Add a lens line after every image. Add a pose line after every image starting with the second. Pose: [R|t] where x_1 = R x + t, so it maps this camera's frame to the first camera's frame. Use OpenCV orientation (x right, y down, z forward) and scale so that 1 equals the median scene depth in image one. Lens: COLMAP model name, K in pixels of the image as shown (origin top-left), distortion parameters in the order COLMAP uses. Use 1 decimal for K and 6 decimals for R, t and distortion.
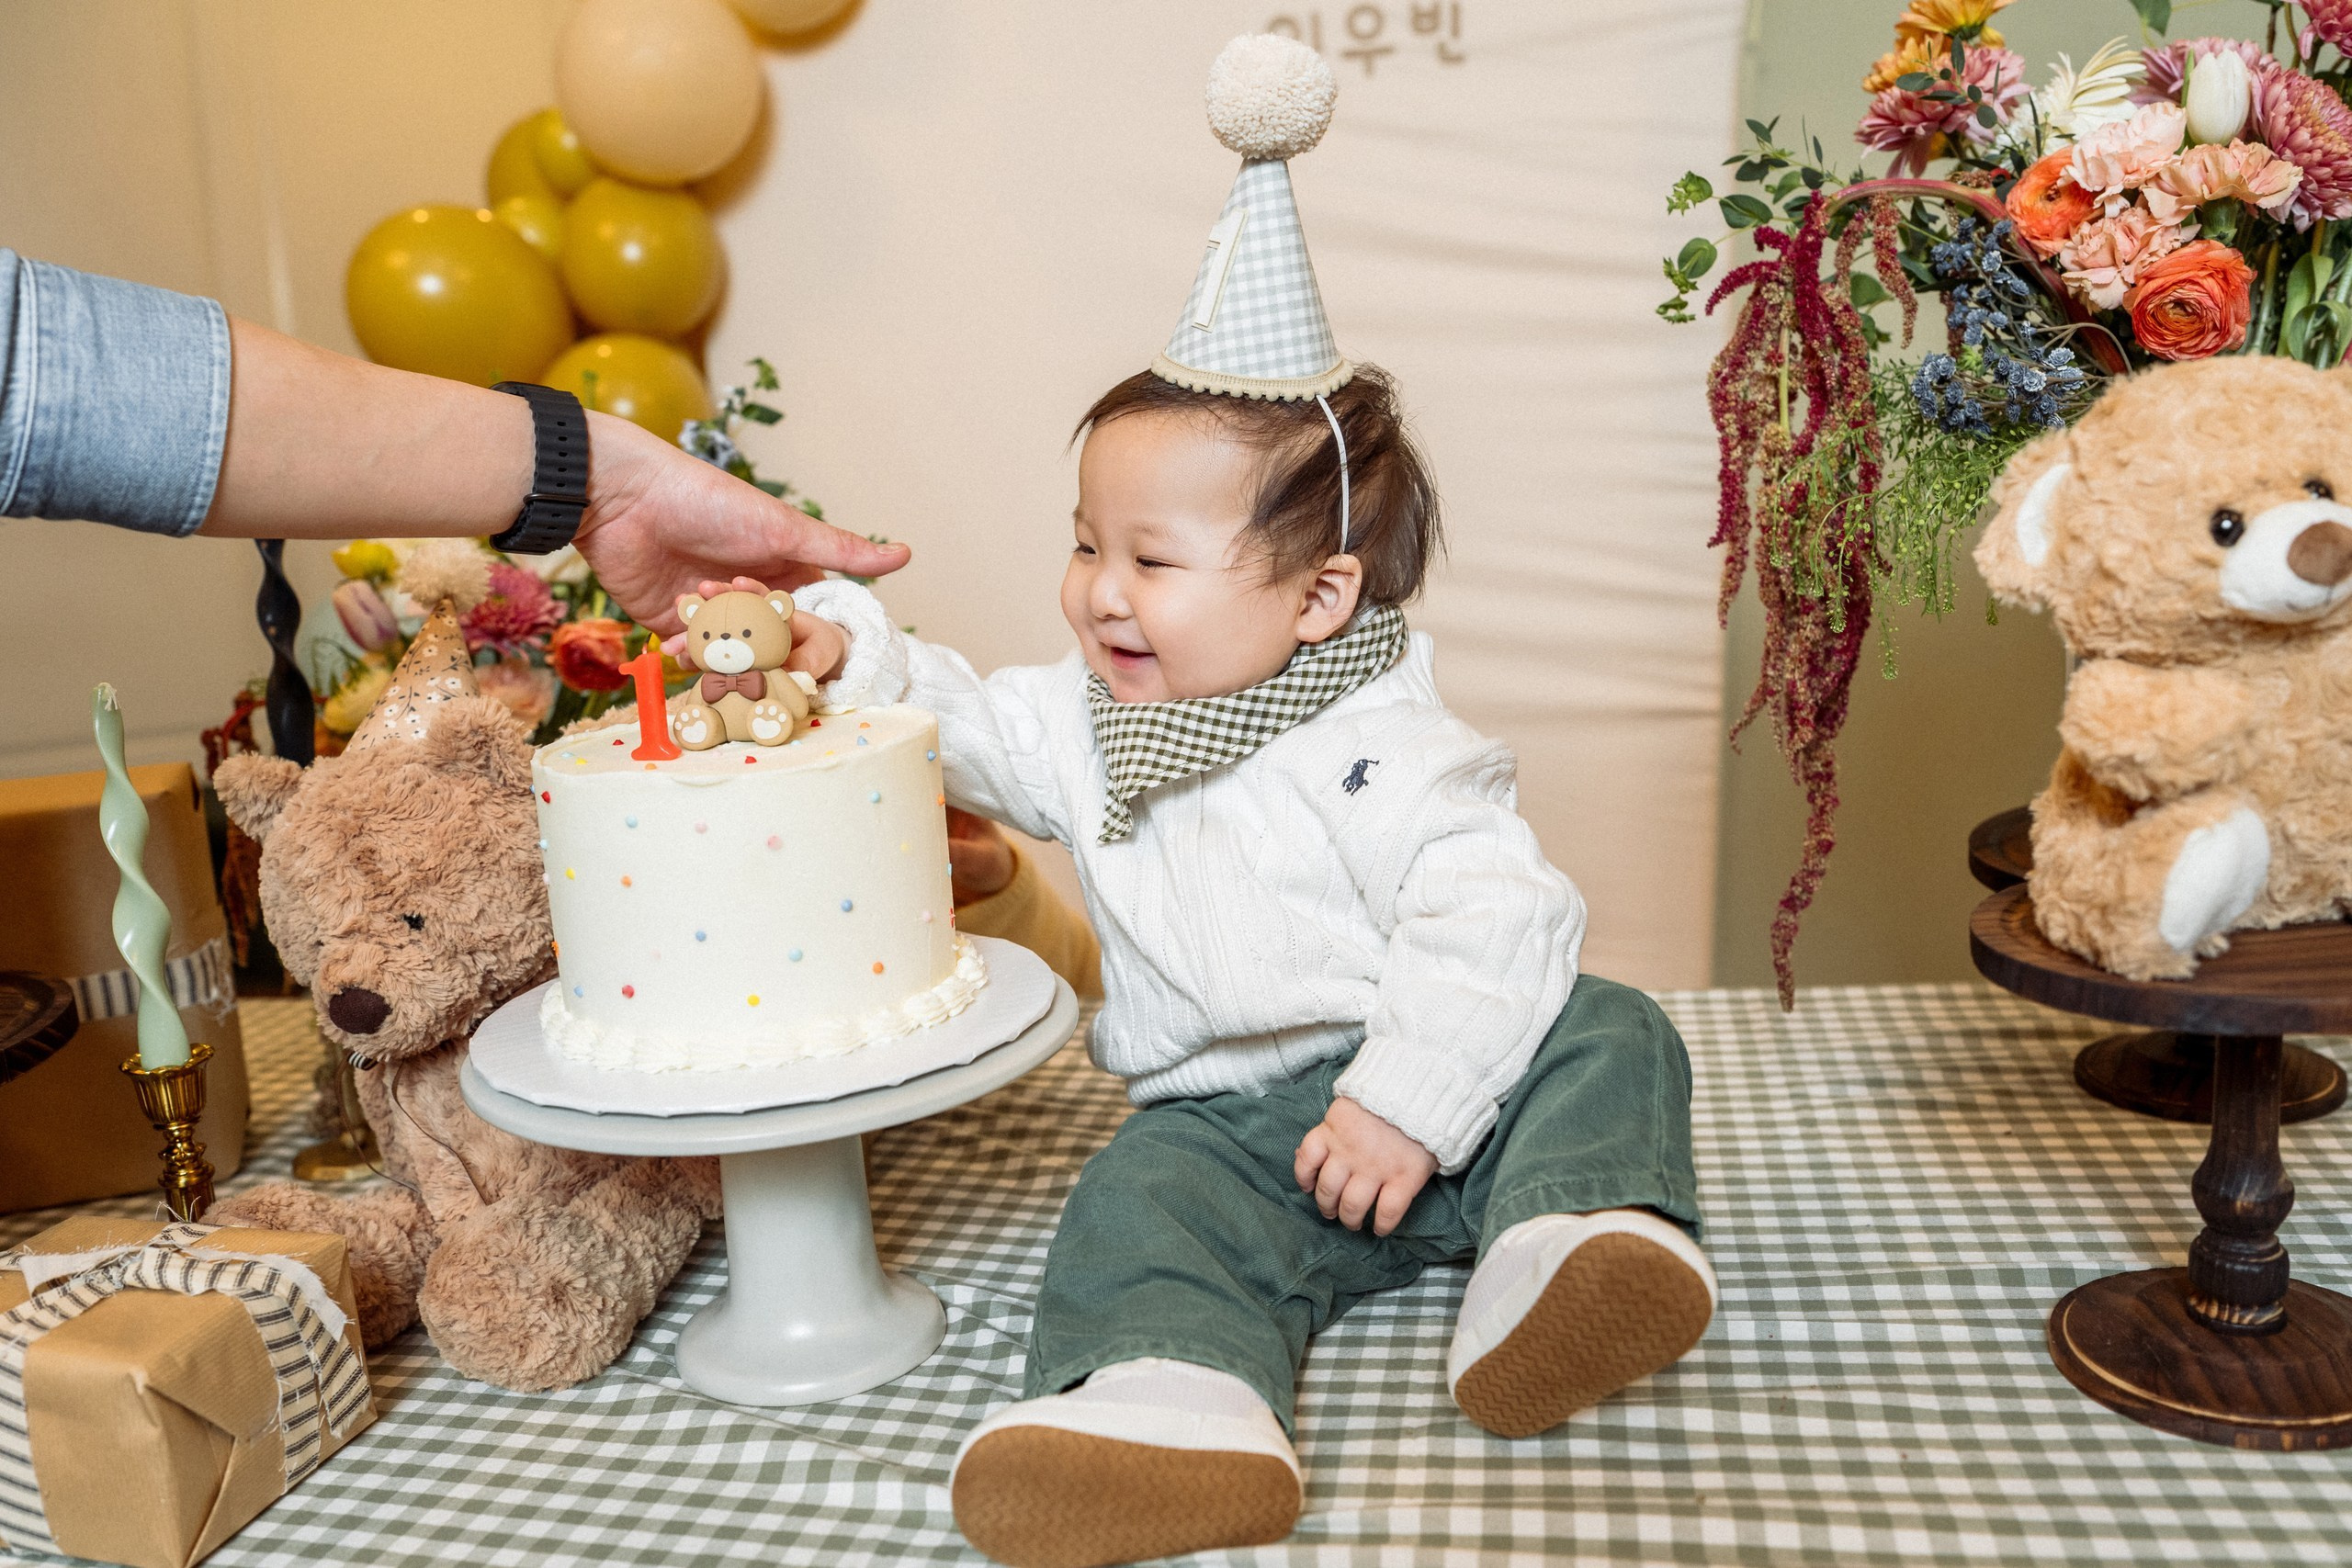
lens RADIAL K [[1959.8, 0, 1174.1], [0, 1959.8, 792.6], [0, 0, 1]] dist [-0.066039, -0.005547]
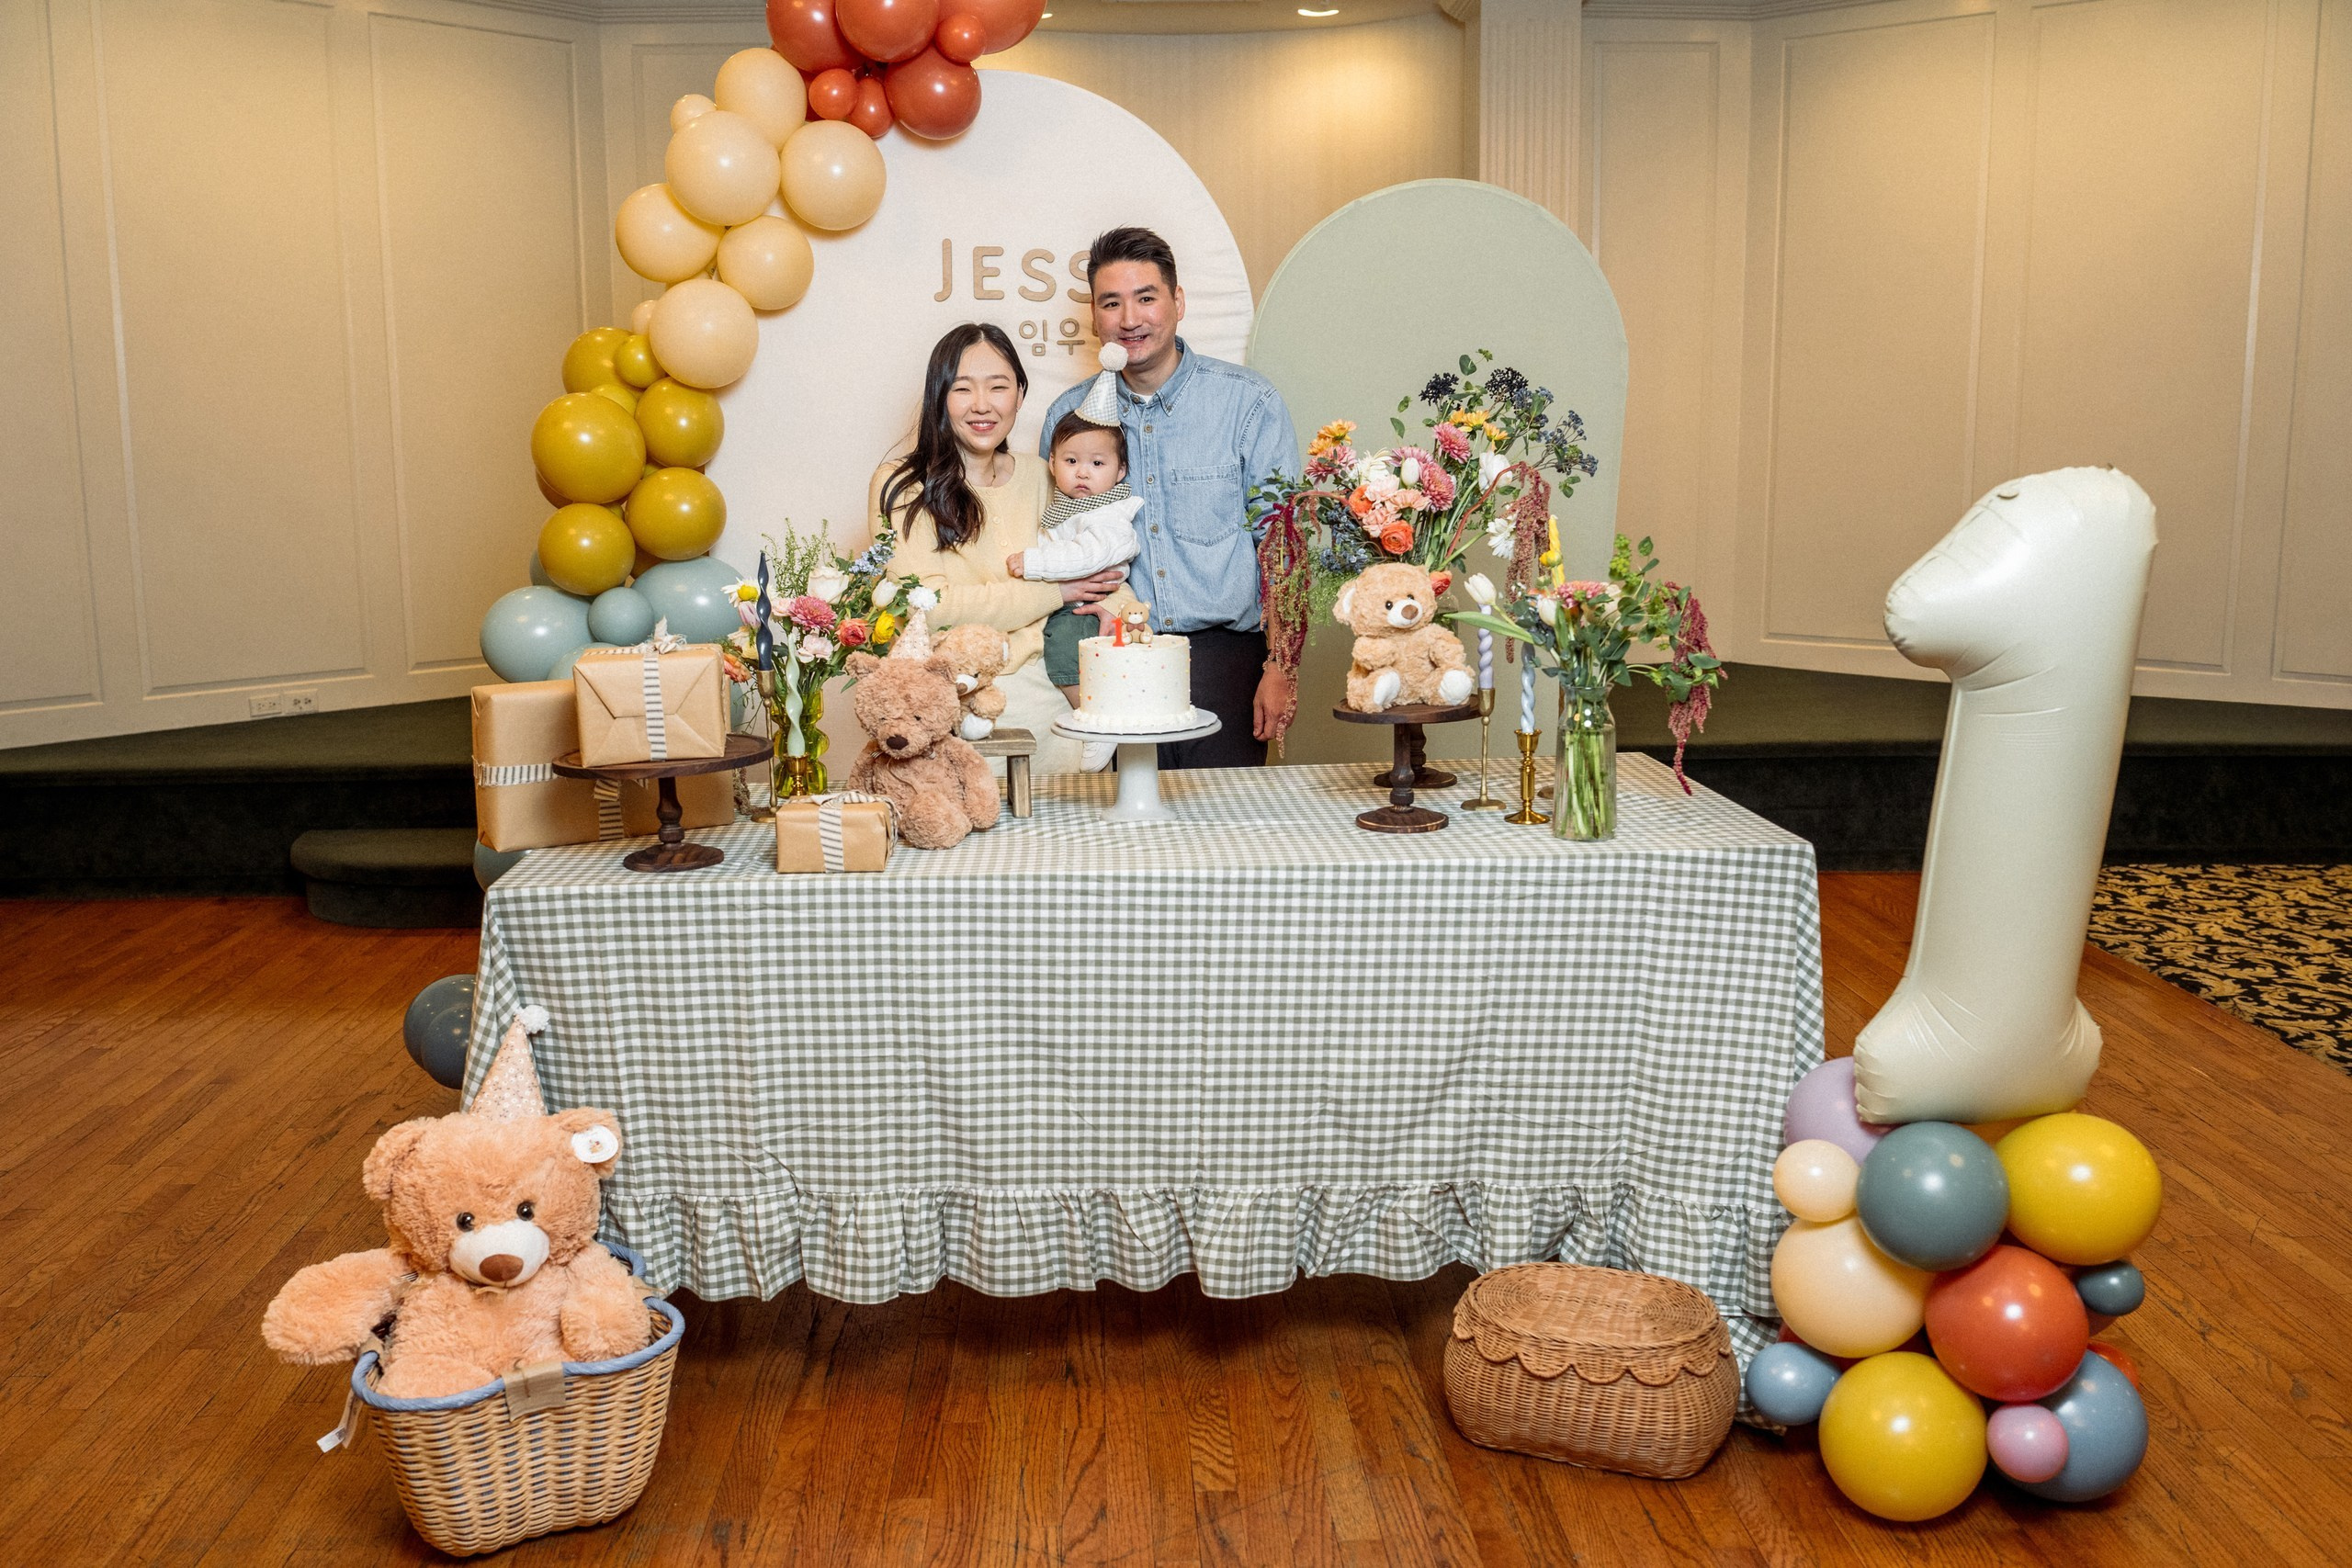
lens RADIAL K [[1950.5, 0, 1176.0], [0, 1950.5, 784.0], [0, 0, 1]] dist [-0.044683, -0.050557]
pose [[0.963297, 0.002321, 0.268427, -0.717113], [0.001750, 0.999887, -0.014927, 0.216941], [-0.268431, 0.014849, 0.963184, -2.046594]]
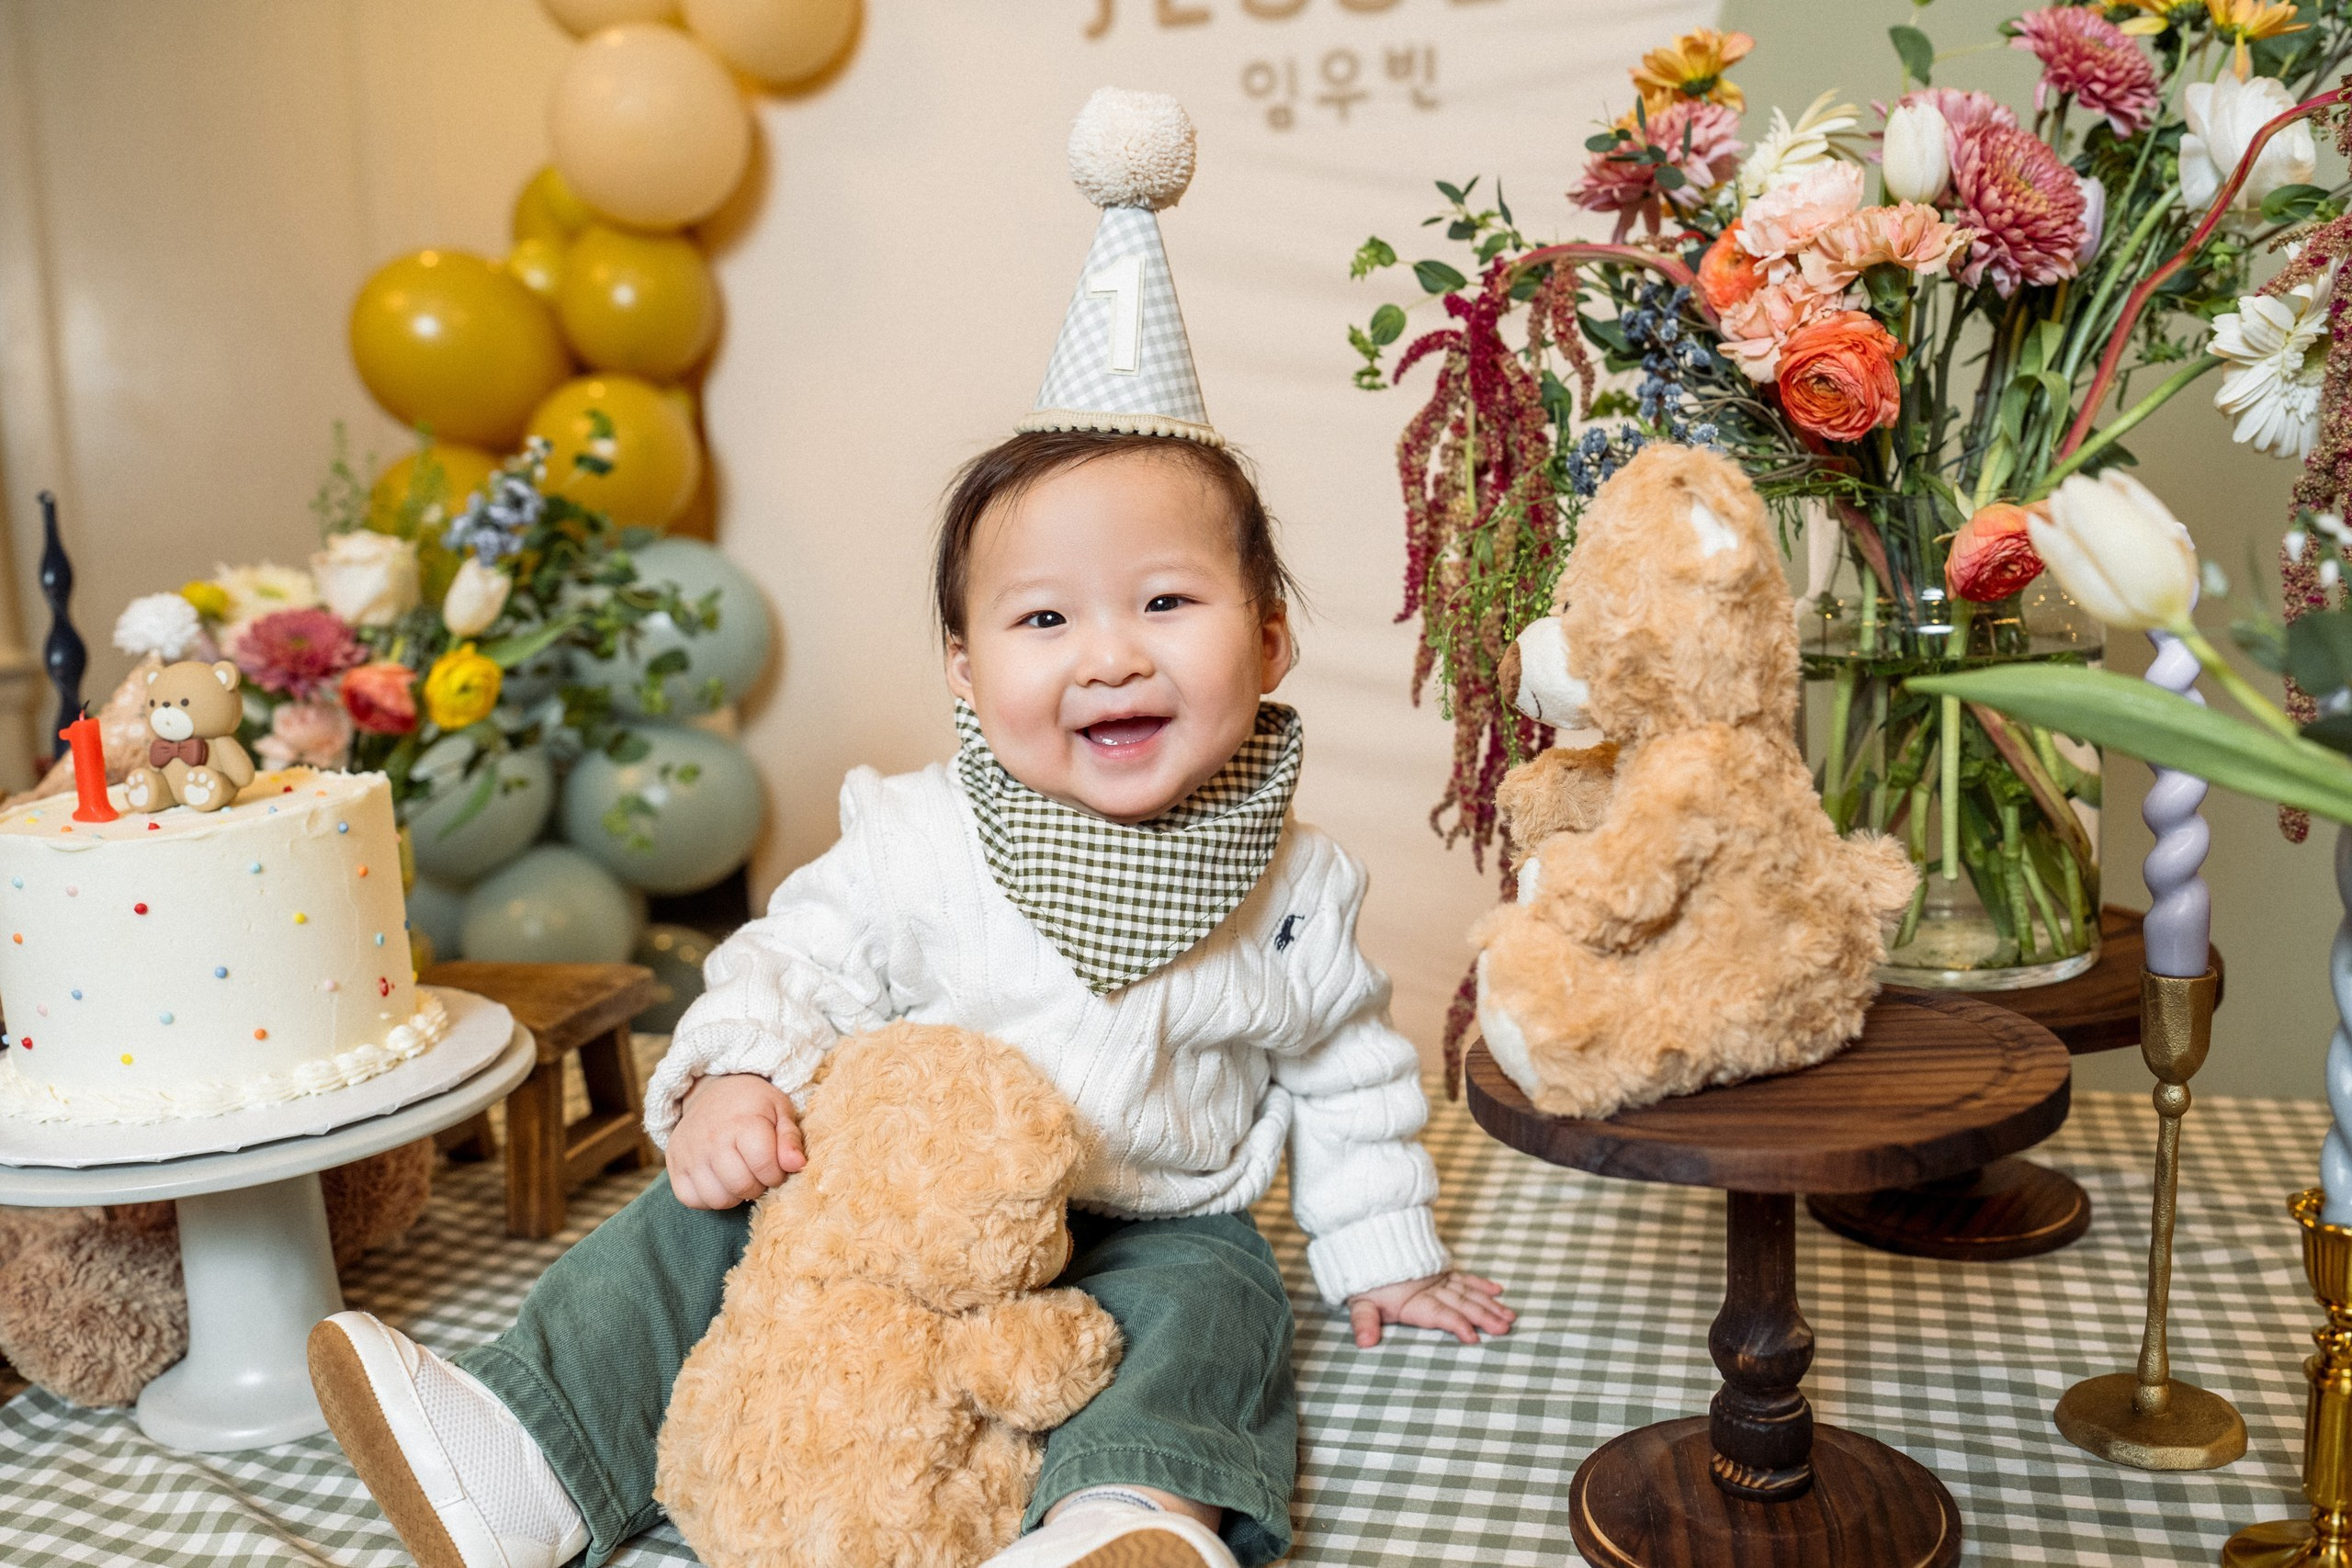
lens RADIAL K [[1965.1, 0, 1166.8], [0, 1965.1, 778.5], [0, 0, 1]] dist [-0.059115, -0.019880]
pose [[0.993387, 0.032477, -0.110125, 0.285656], [-0.034842, 0.999200, -0.019617, -0.027323], [0.109399, 0.023324, 0.993724, 0.023985]]
